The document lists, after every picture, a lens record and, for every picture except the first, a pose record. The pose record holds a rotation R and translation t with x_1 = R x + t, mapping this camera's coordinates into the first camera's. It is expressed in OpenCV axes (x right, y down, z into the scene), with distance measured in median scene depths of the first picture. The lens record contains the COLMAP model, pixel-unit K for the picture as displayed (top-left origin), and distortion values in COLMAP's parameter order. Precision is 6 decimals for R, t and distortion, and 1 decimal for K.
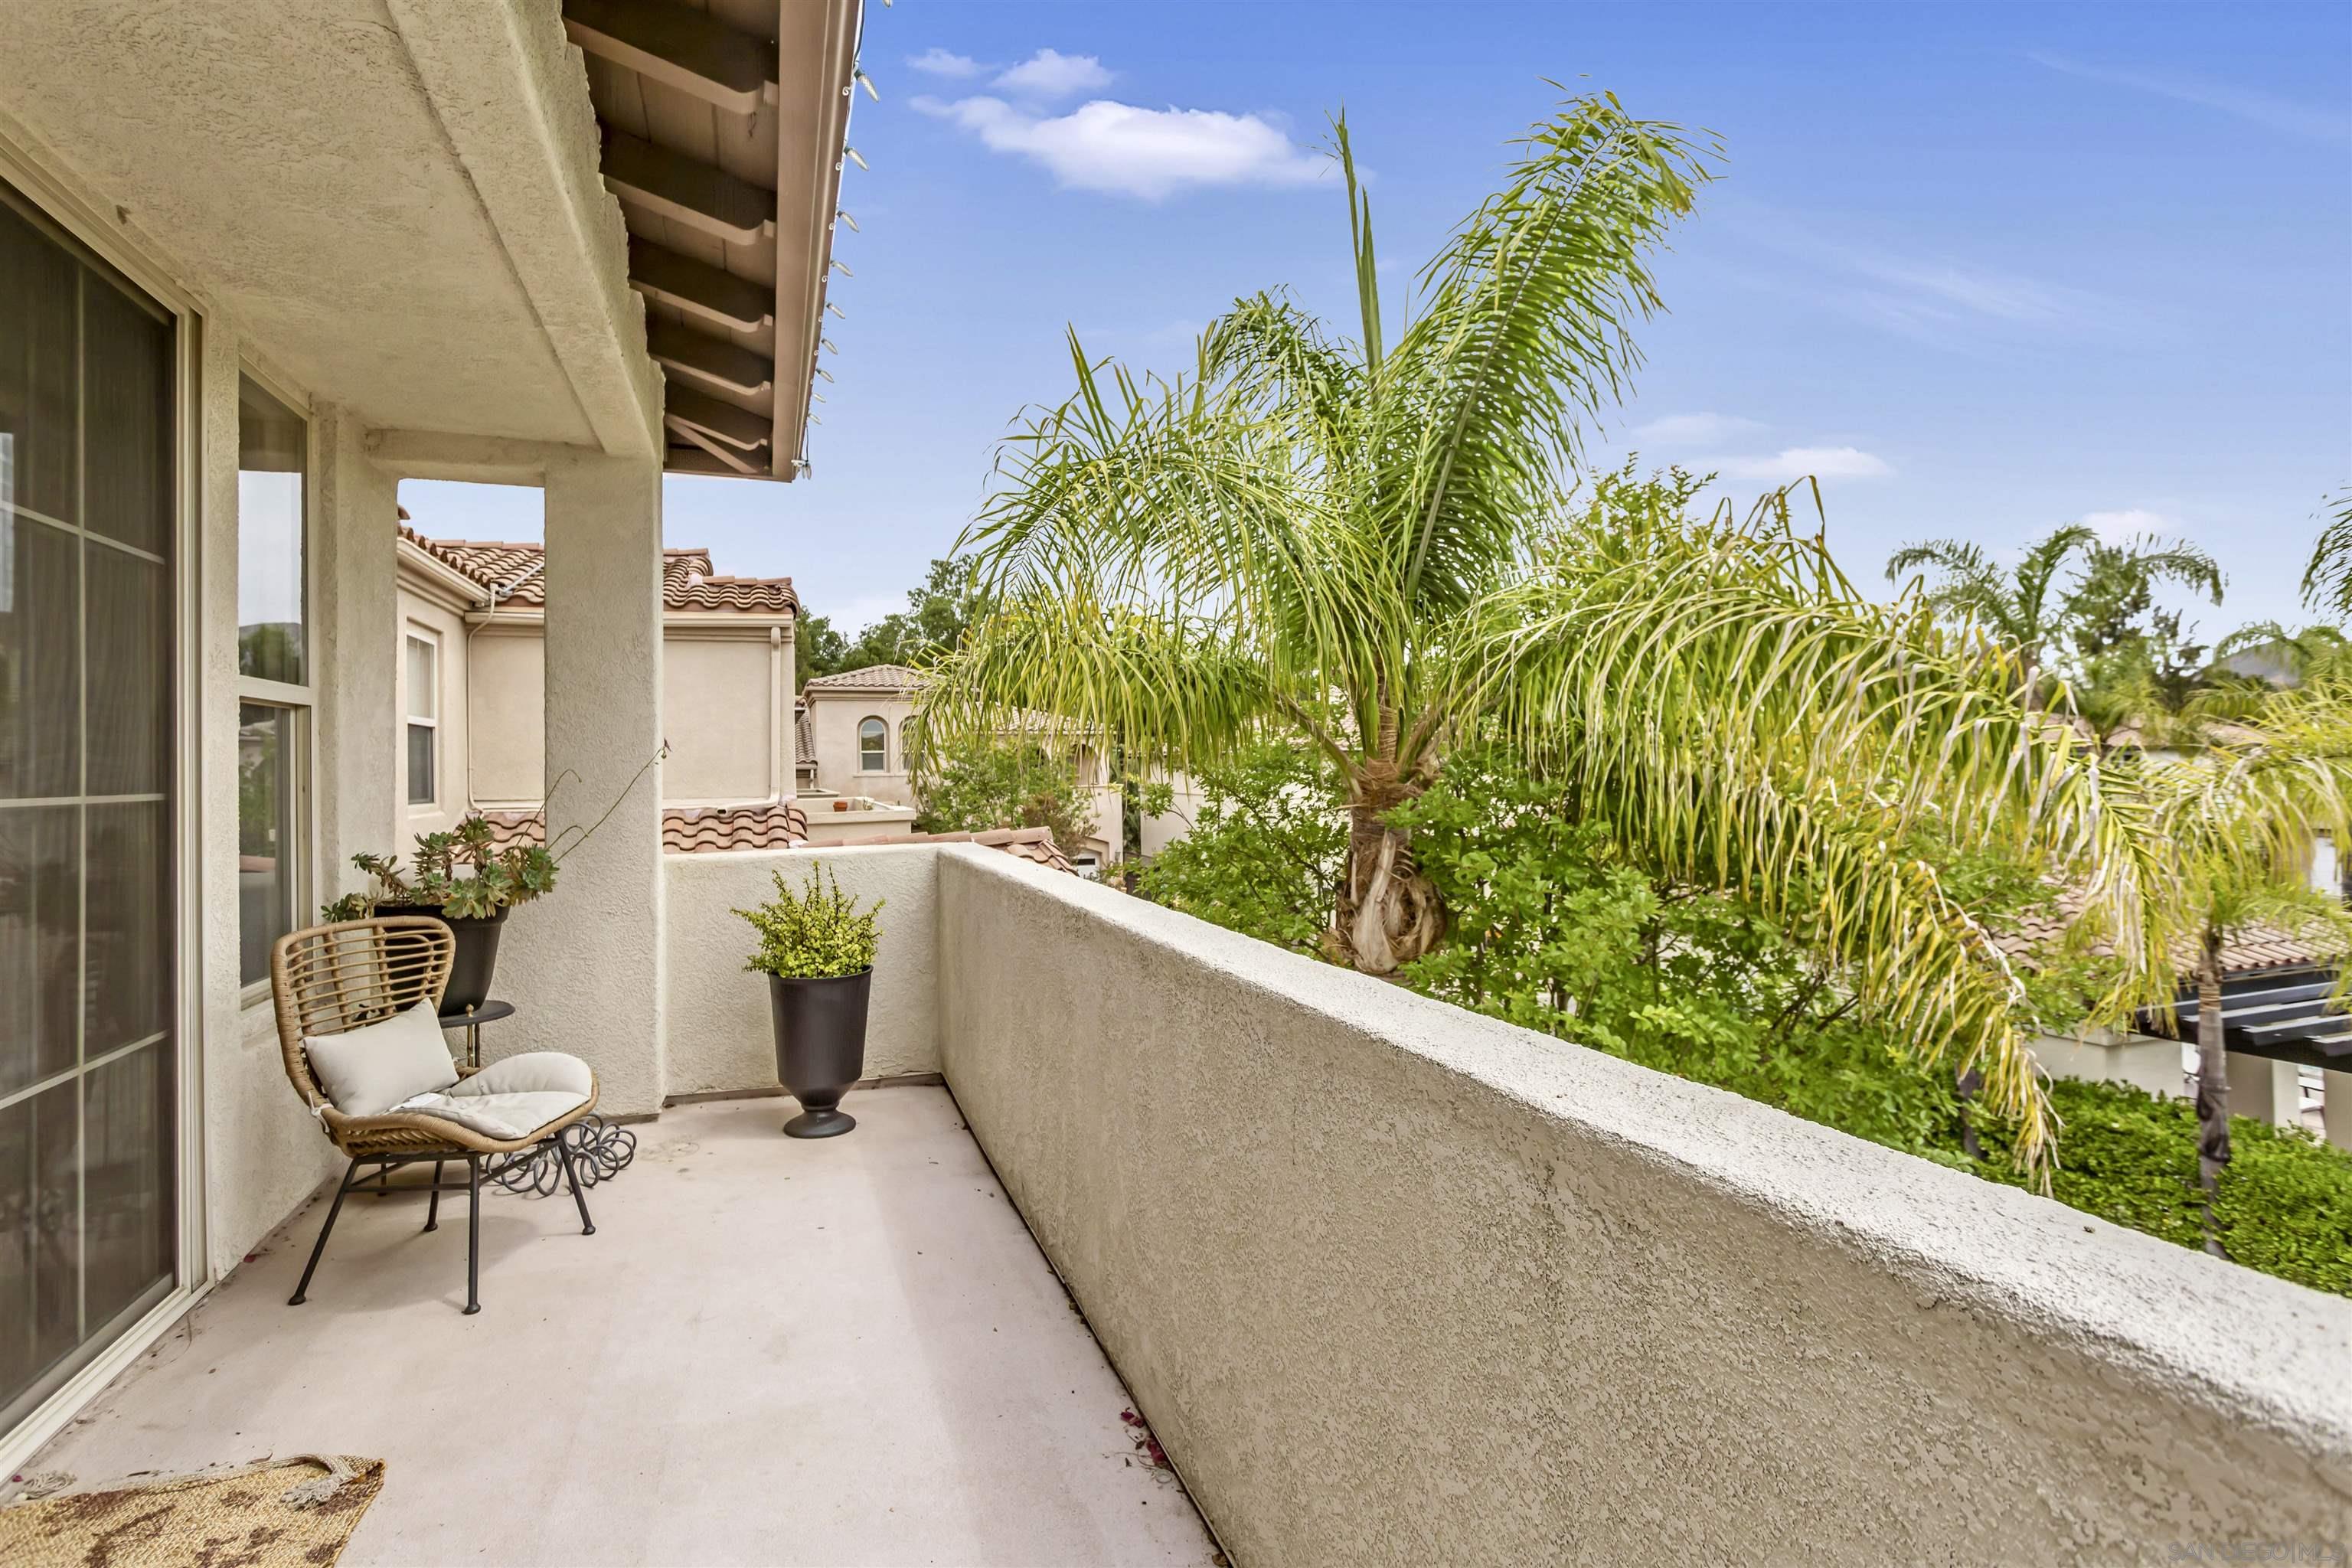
lens RADIAL K [[1154.9, 0, 1172.9], [0, 1154.9, 777.4], [0, 0, 1]] dist [-0.004014, 0.003909]
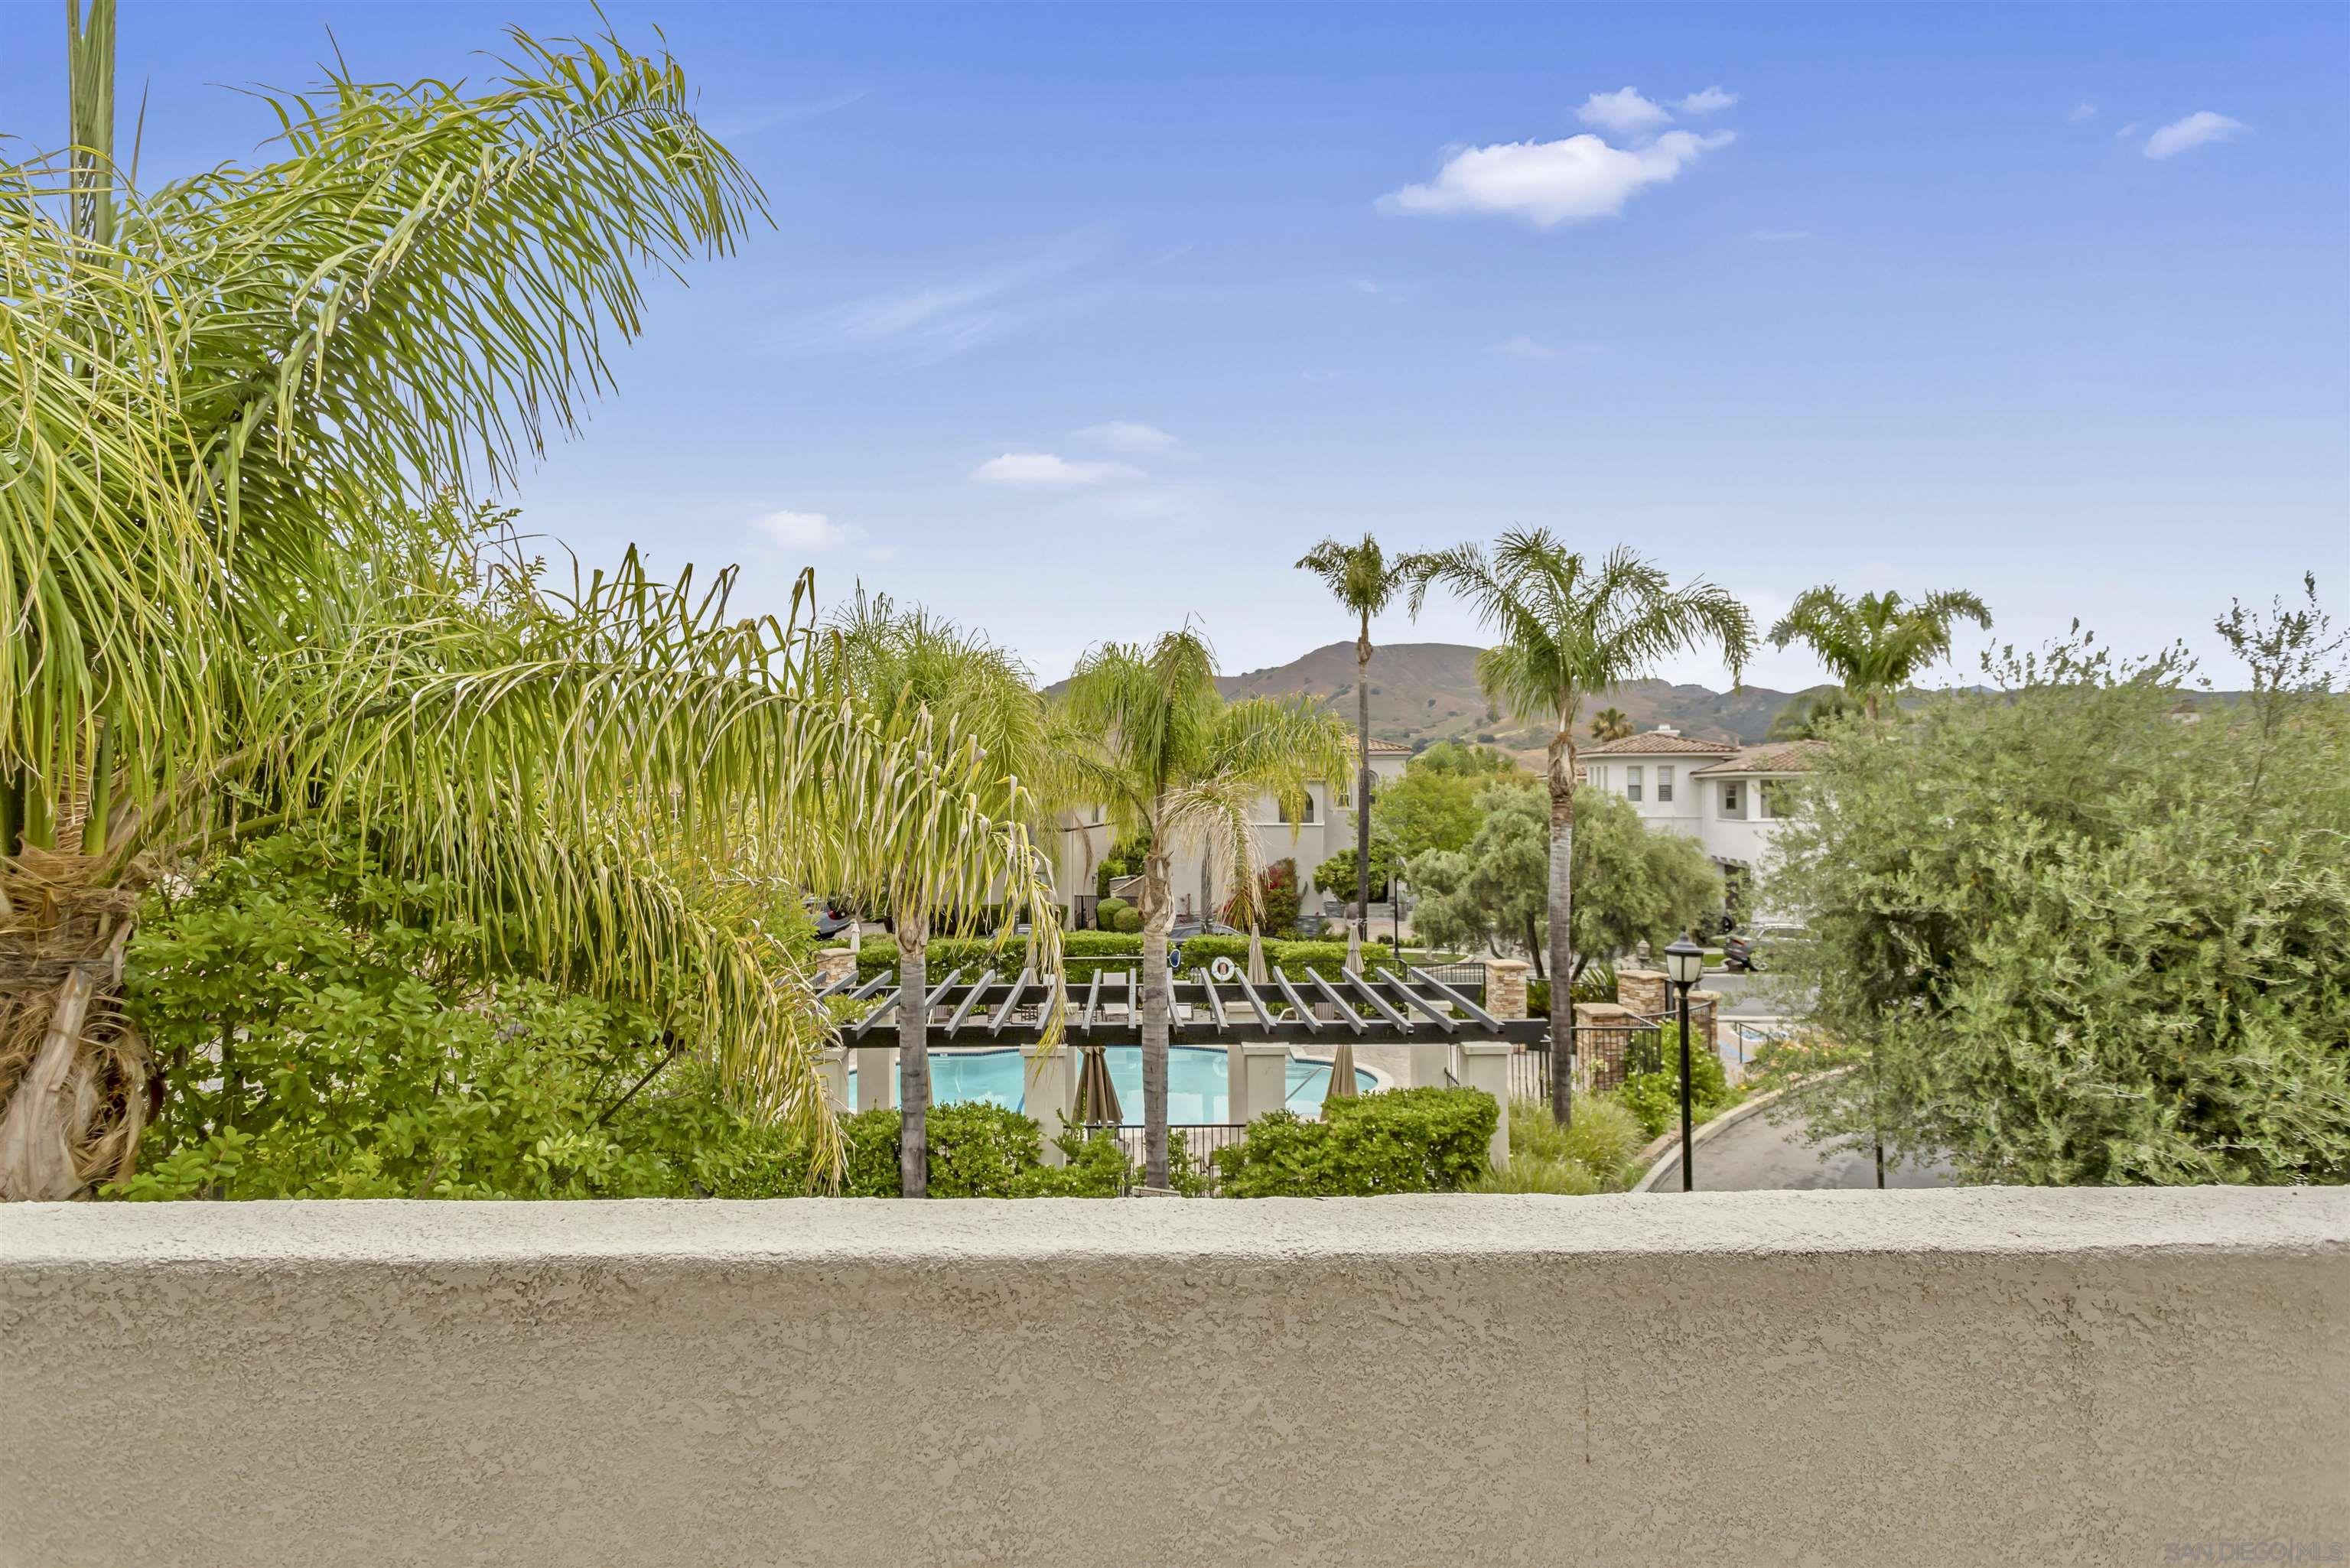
lens RADIAL K [[1153.9, 0, 1173.3], [0, 1153.9, 786.8], [0, 0, 1]] dist [-0.004014, 0.003909]
pose [[0.325900, 0.018392, 0.945225, -0.839209], [0.008889, 0.999707, -0.022517, -0.124600], [-0.945363, 0.015740, 0.325641, 1.143520]]
